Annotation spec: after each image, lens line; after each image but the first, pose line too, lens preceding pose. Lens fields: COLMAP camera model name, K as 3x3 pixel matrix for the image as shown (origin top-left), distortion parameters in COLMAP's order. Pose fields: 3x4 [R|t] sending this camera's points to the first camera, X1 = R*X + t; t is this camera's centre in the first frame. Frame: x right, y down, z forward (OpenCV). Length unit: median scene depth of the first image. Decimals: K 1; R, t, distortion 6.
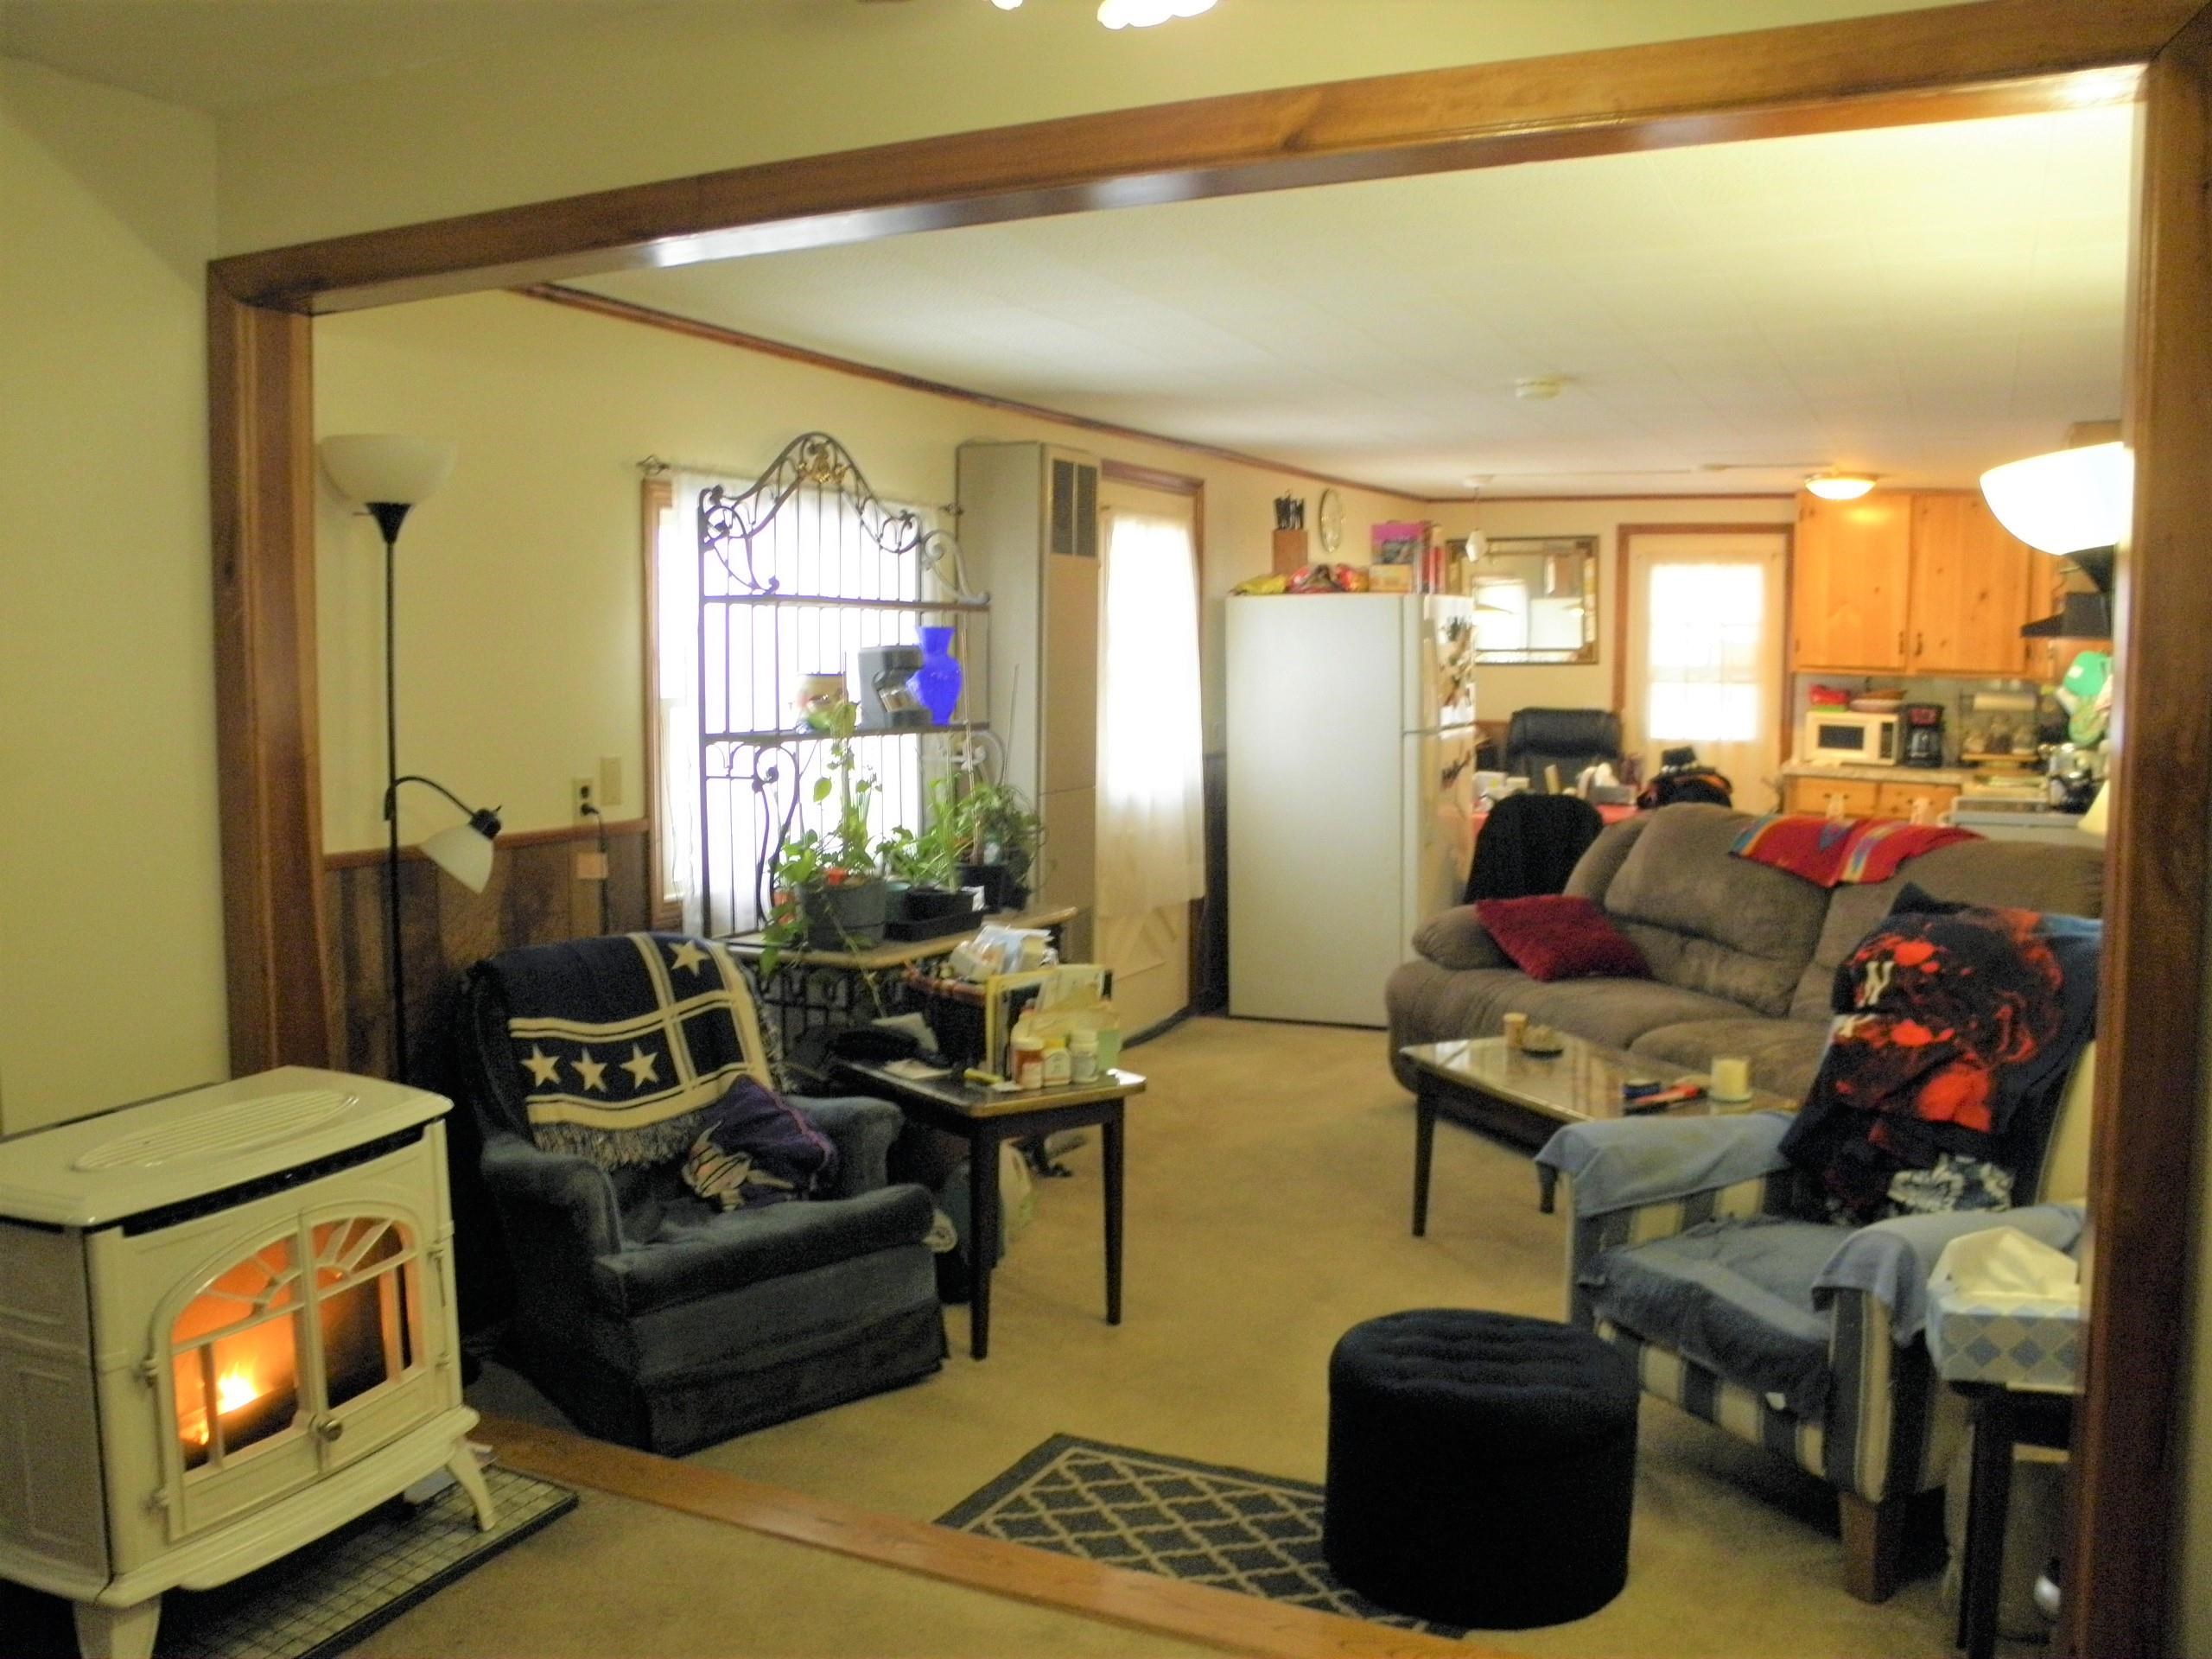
lens RADIAL K [[1872.0, 0, 1103.3], [0, 1872.0, 820.2], [0, 0, 1]] dist [-0.192844, 0.177679]
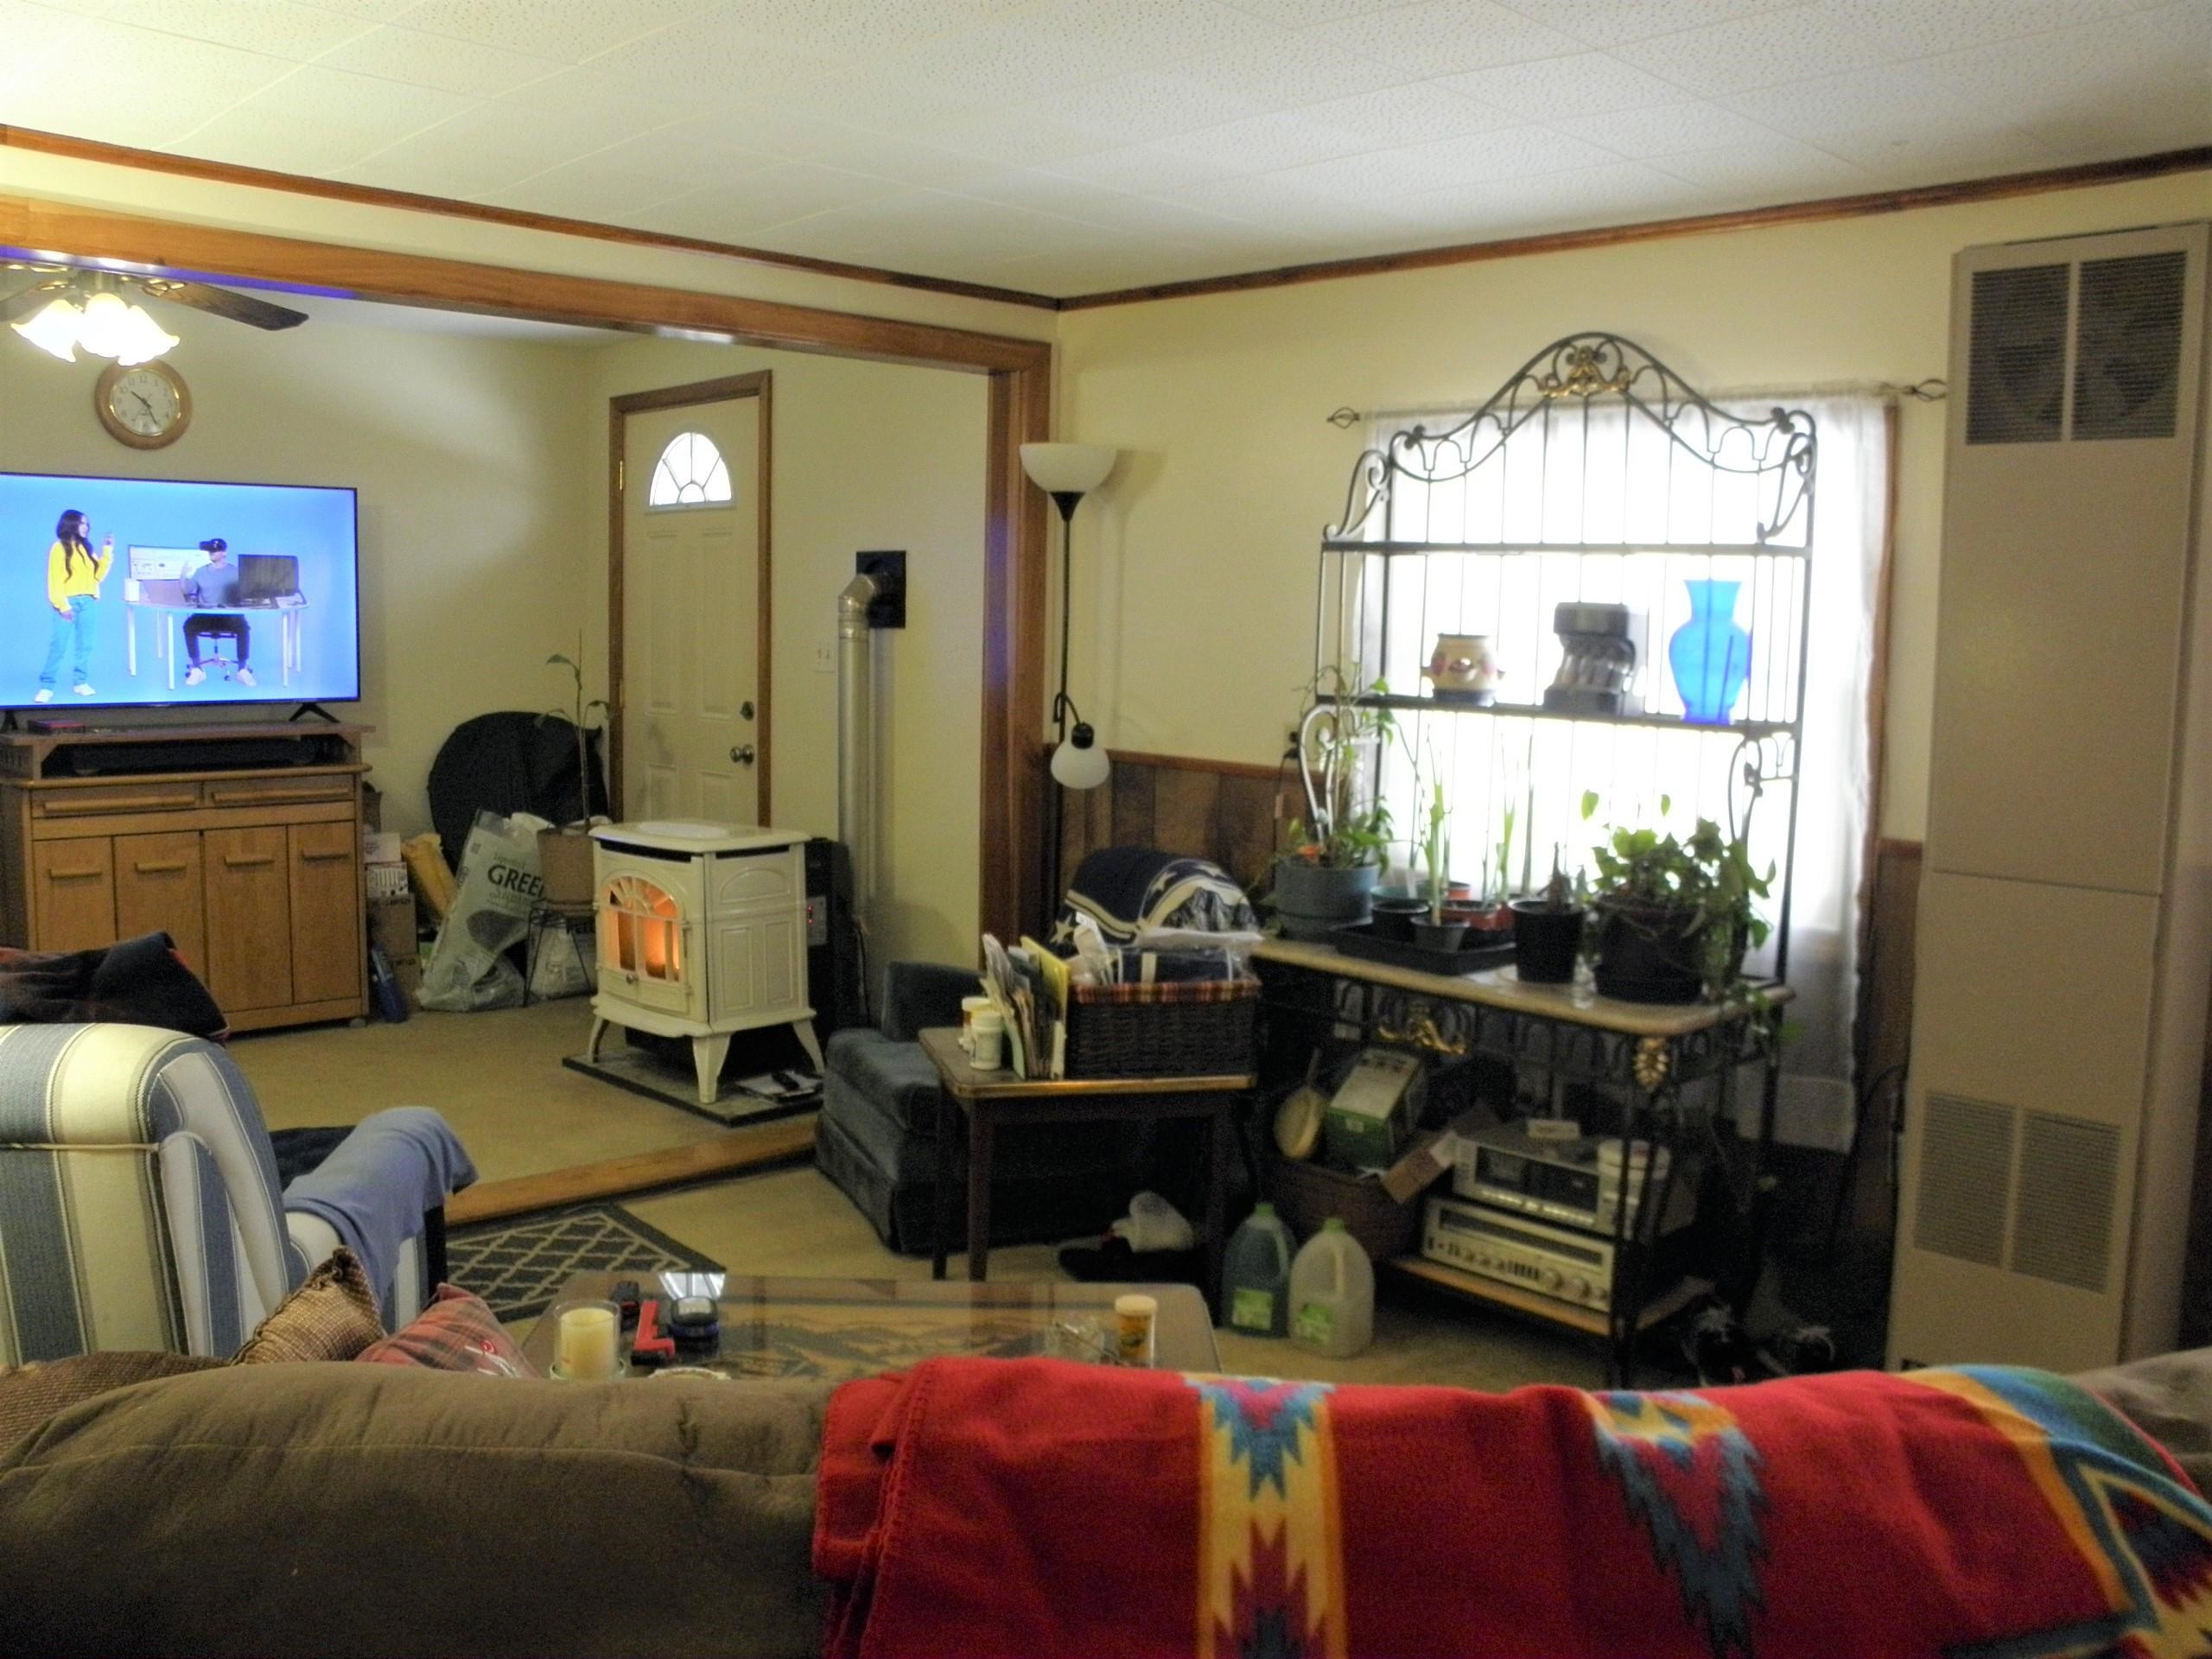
lens RADIAL K [[1872.0, 0, 1103.3], [0, 1872.0, 820.2], [0, 0, 1]] dist [-0.192844, 0.177679]
pose [[-0.350980, 0.095422, -0.931508, 0.735880], [-0.103678, 0.984717, 0.139938, -0.103195], [0.930625, 0.145692, -0.335723, 1.220466]]
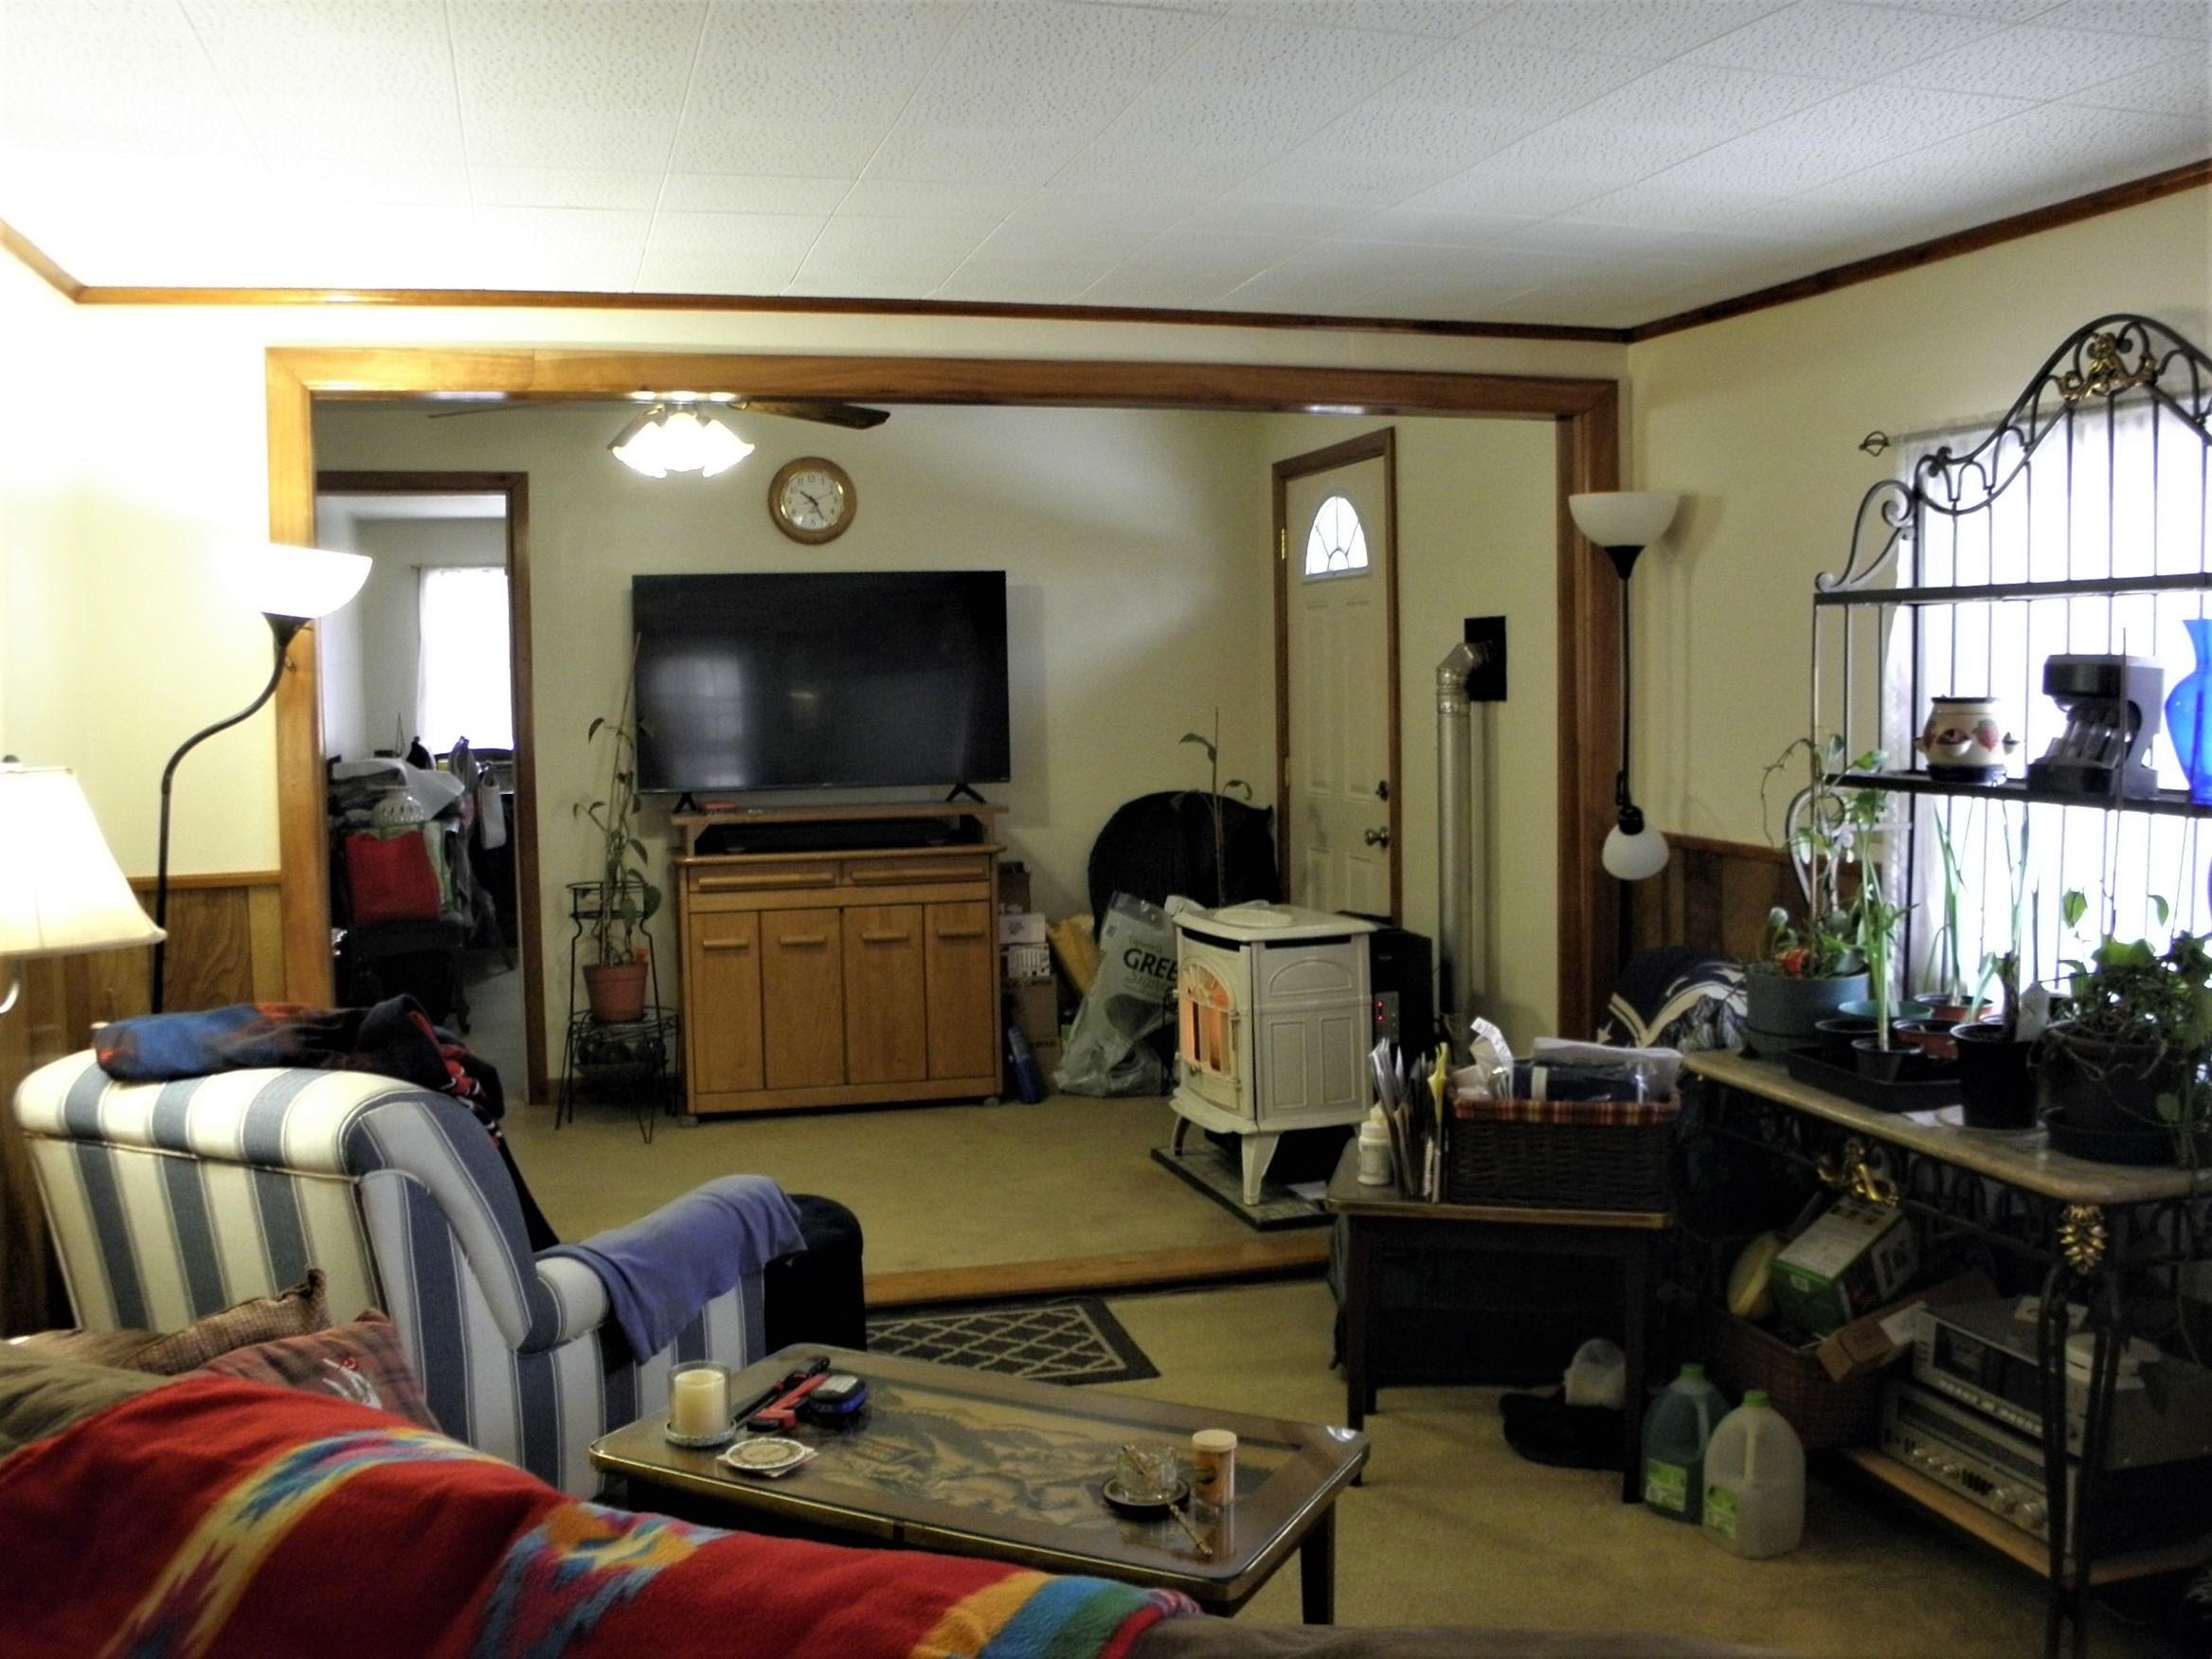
lens RADIAL K [[2055.8, 0, 1103.2], [0, 2055.8, 818.6], [0, 0, 1]] dist [-0.190066, 0.178195]
pose [[-0.751797, 0.057599, -0.656875, 0.614889], [-0.043158, 0.989743, 0.136182, -0.129733], [0.657981, 0.130731, -0.741600, 1.435617]]
